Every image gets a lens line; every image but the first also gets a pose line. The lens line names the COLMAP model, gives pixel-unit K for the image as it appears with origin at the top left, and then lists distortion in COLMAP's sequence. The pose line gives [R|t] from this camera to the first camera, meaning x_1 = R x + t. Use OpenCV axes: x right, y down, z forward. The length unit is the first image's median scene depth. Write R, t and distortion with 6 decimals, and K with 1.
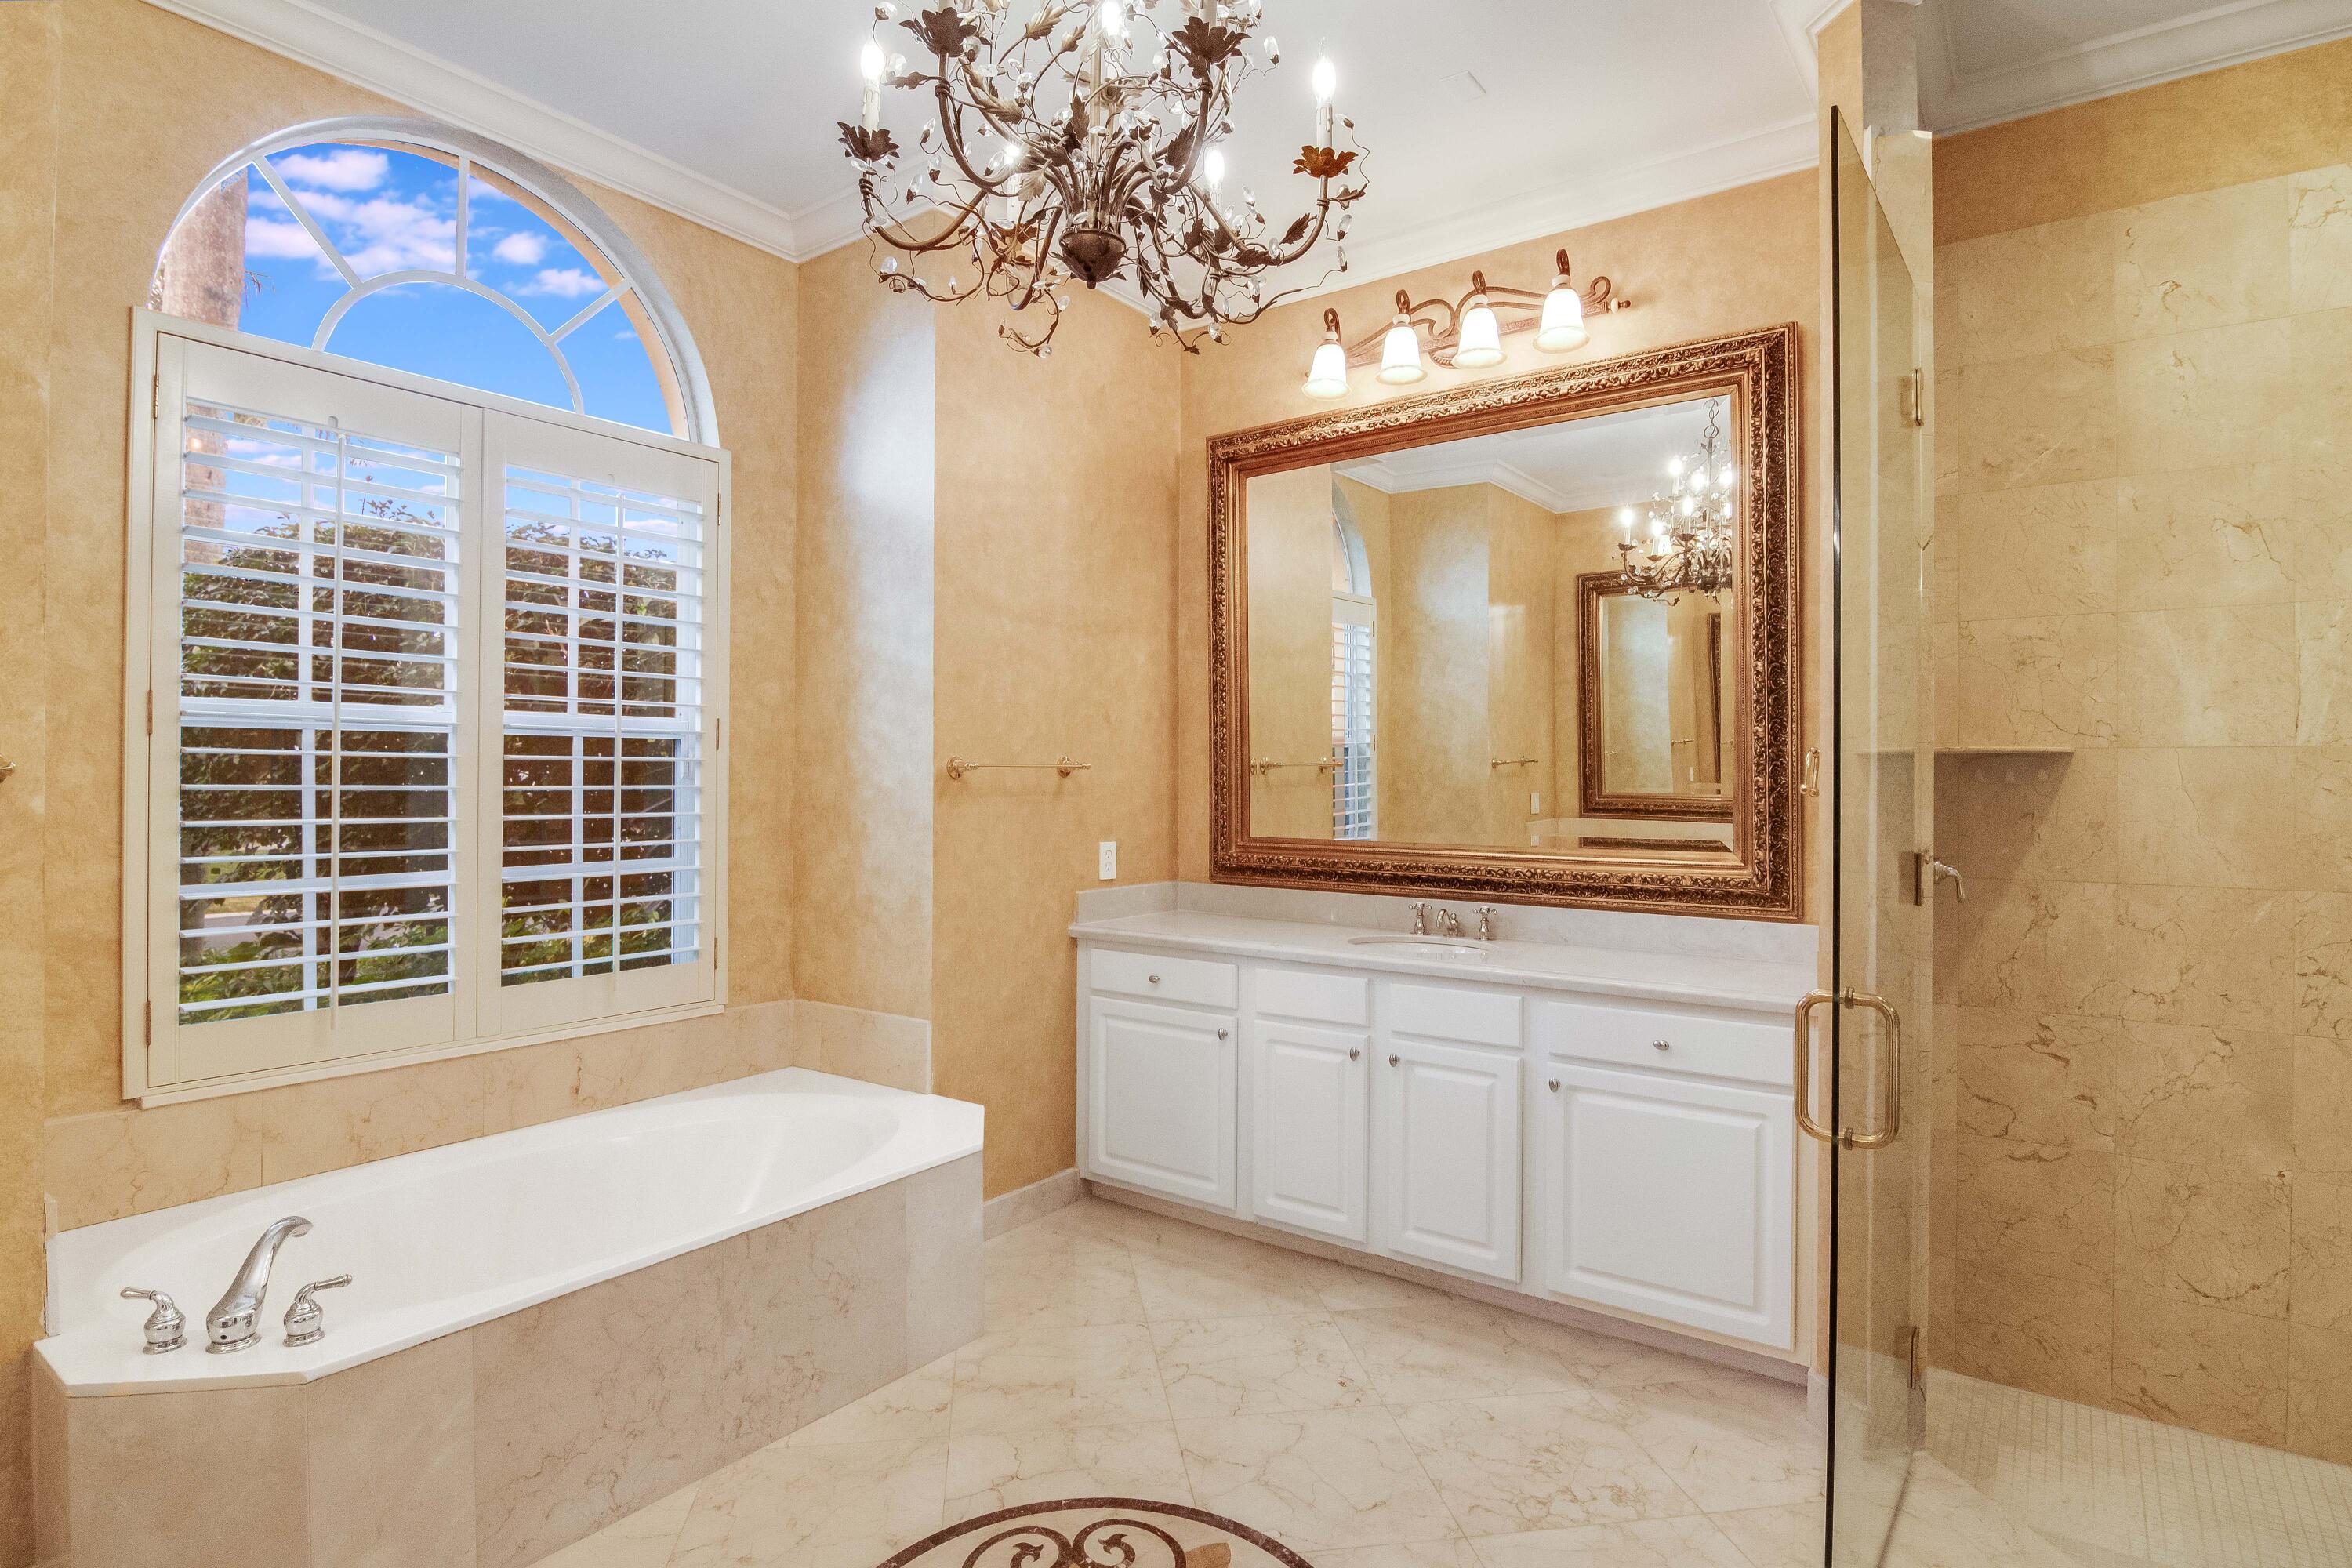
lens RADIAL K [[1197.3, 0, 1187.2], [0, 1197.3, 779.1], [0, 0, 1]] dist [-0.008931, -0.008410]
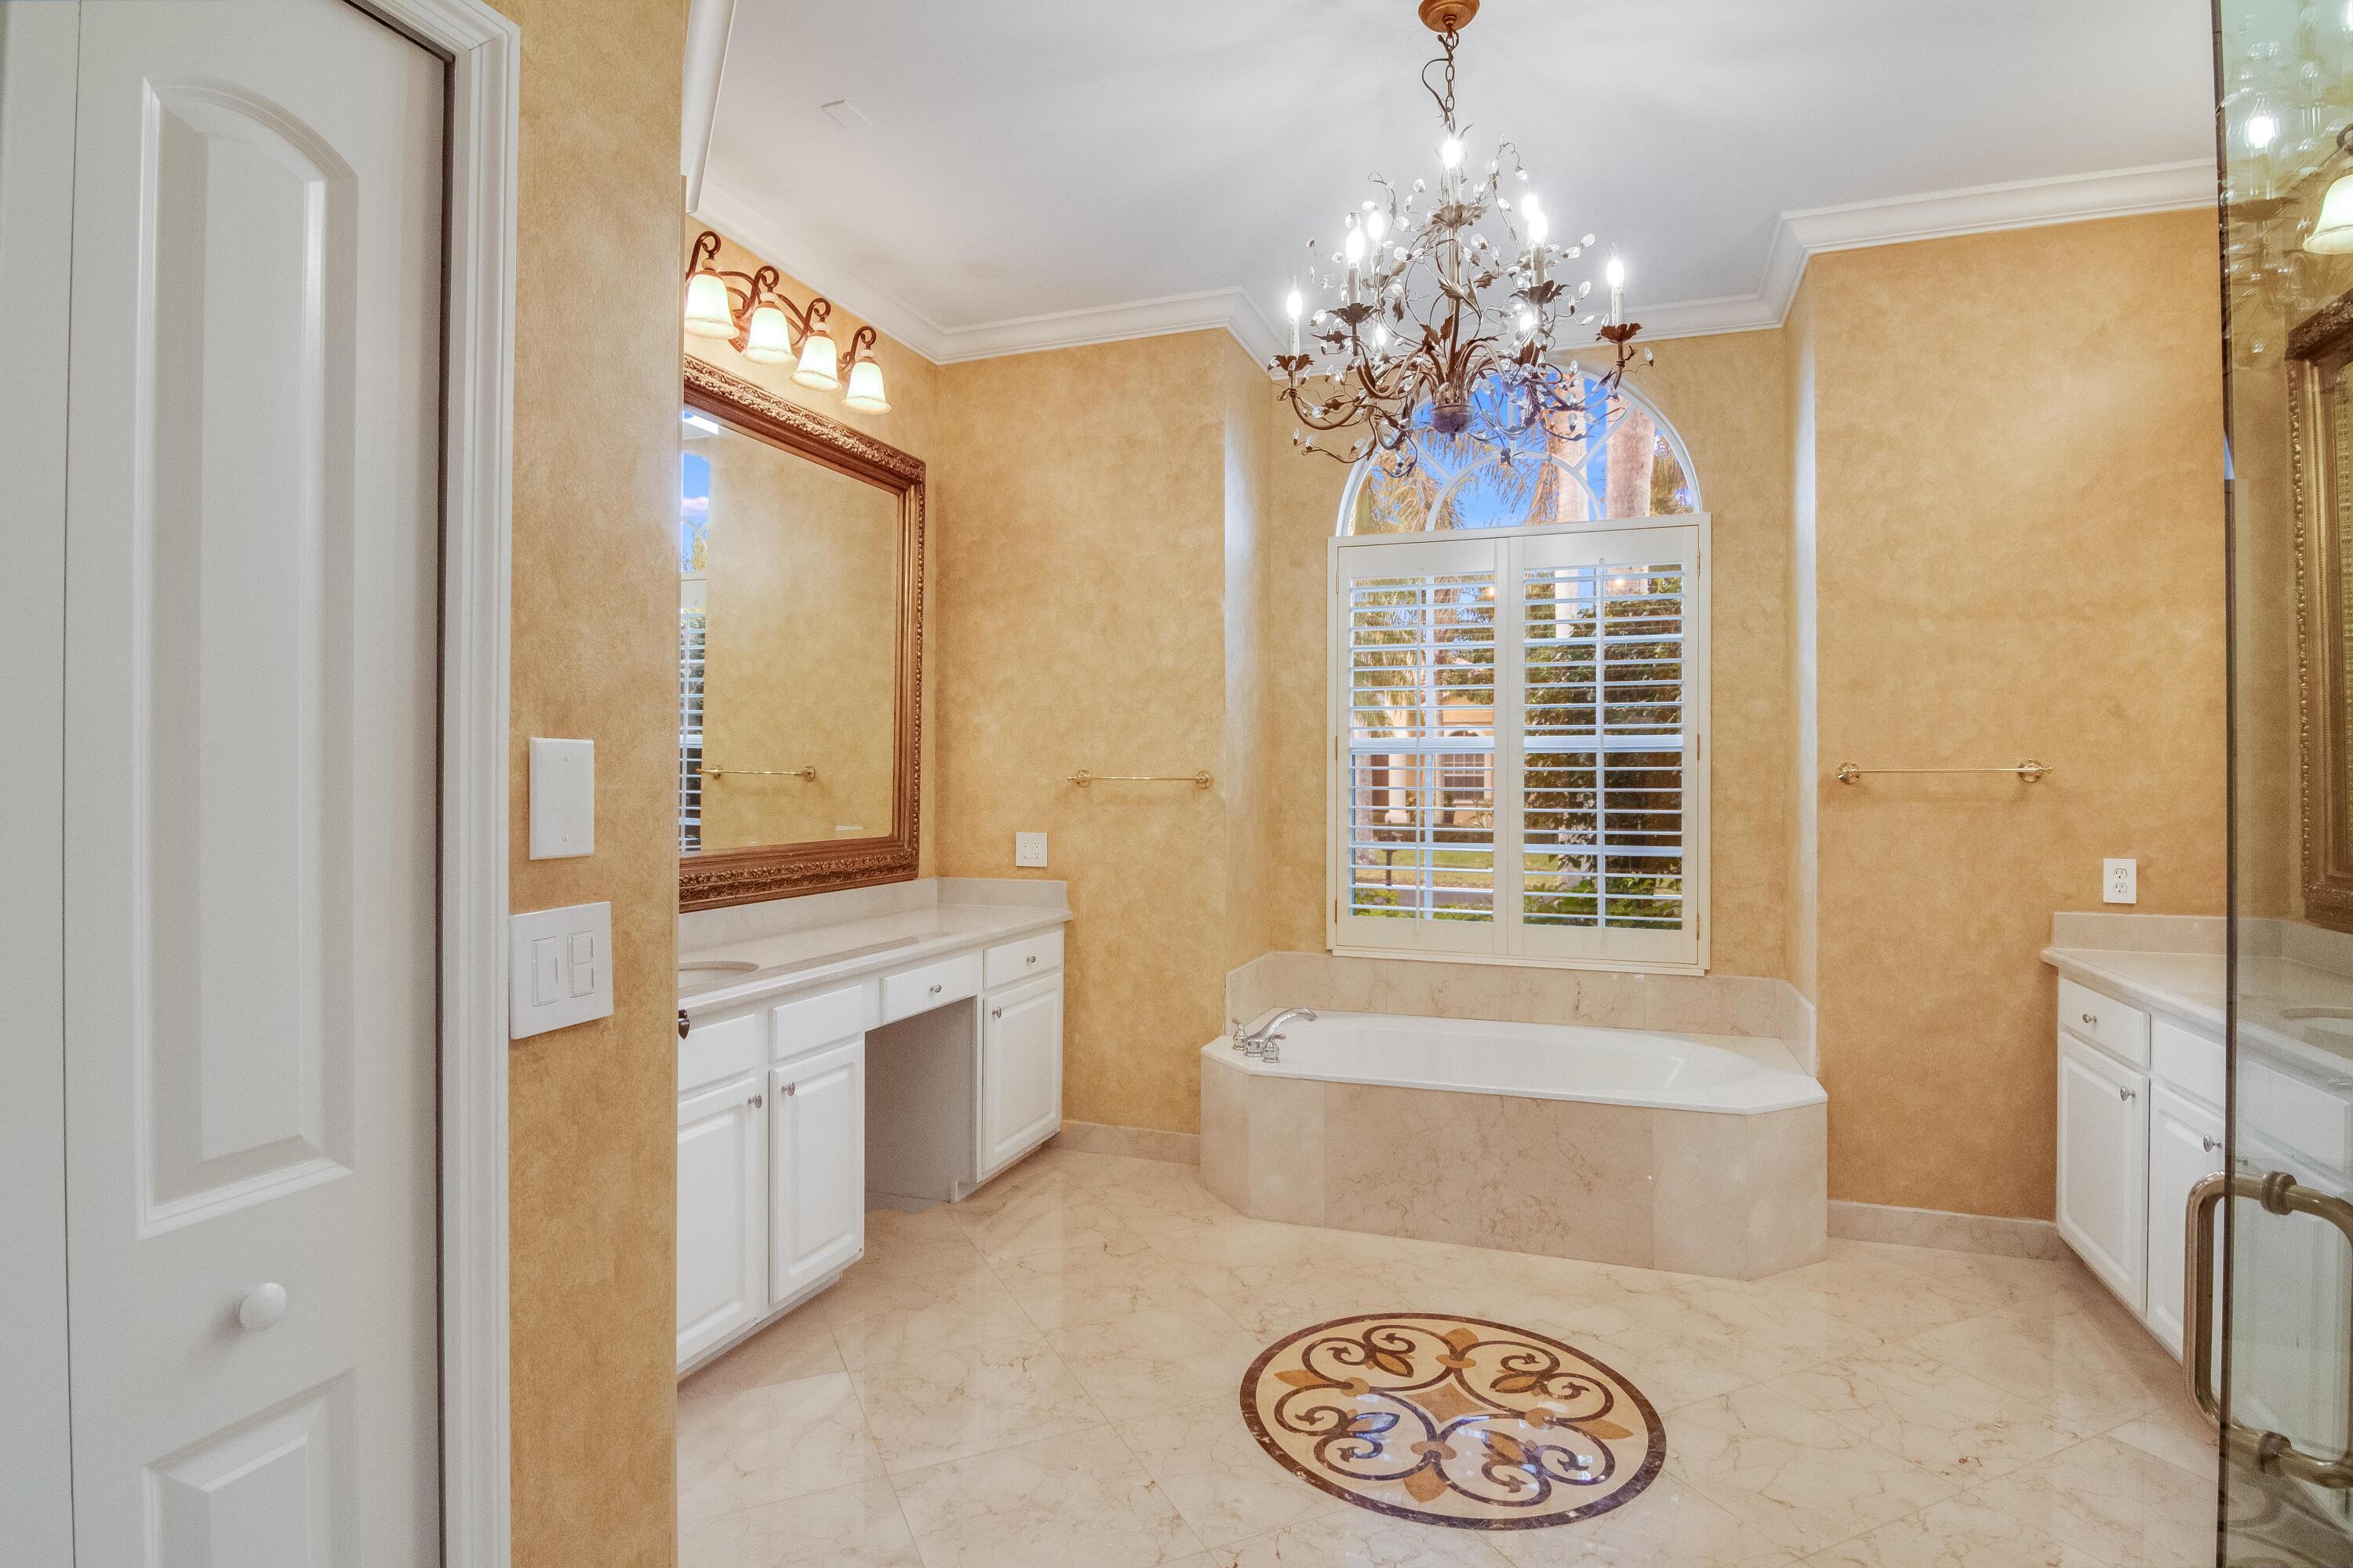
lens RADIAL K [[1197.9, 0, 1174.3], [0, 1197.9, 771.6], [0, 0, 1]] dist [-0.008931, -0.008410]
pose [[0.287671, -0.007967, -0.957696, 0.635607], [-0.000676, 0.999963, -0.008522, -0.001630], [0.957729, 0.003099, 0.287655, 0.138535]]
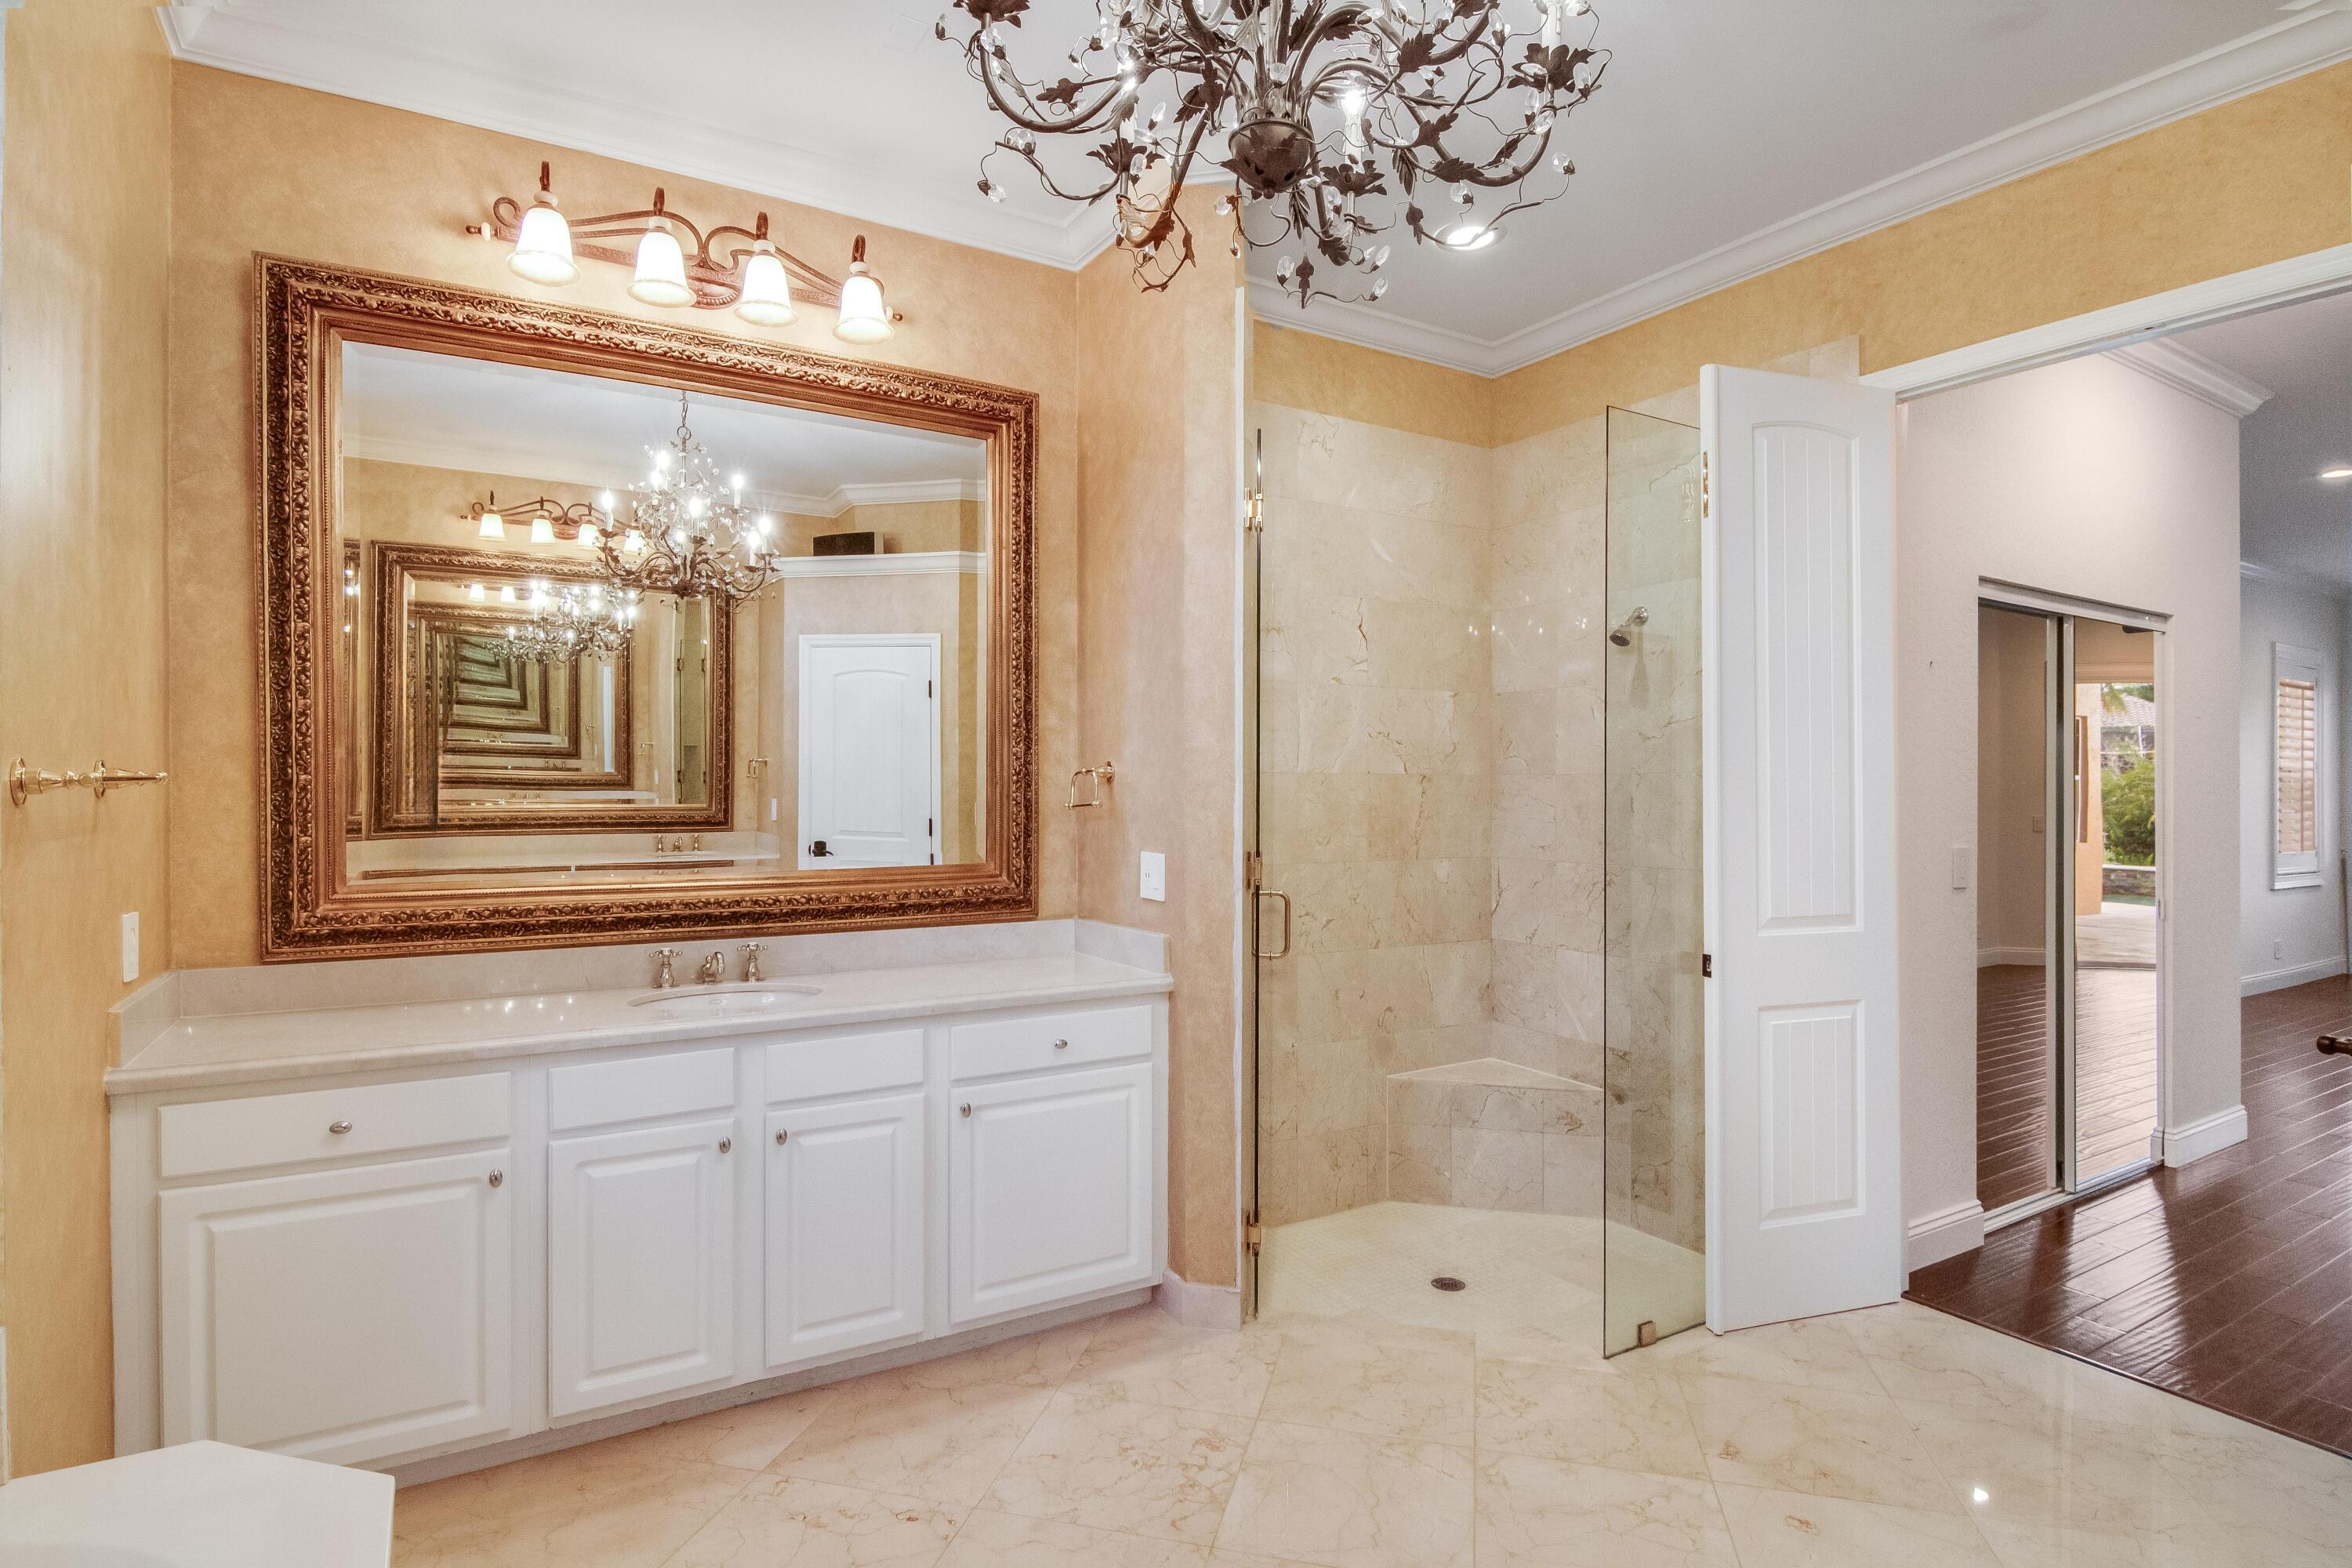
lens RADIAL K [[1197.3, 0, 1154.5], [0, 1197.3, 783.9], [0, 0, 1]] dist [-0.008931, -0.008410]
pose [[0.395686, -0.001953, 0.918384, -0.448526], [-0.002973, 0.999990, 0.003407, -0.013444], [-0.918381, -0.004079, 0.395676, 0.398661]]
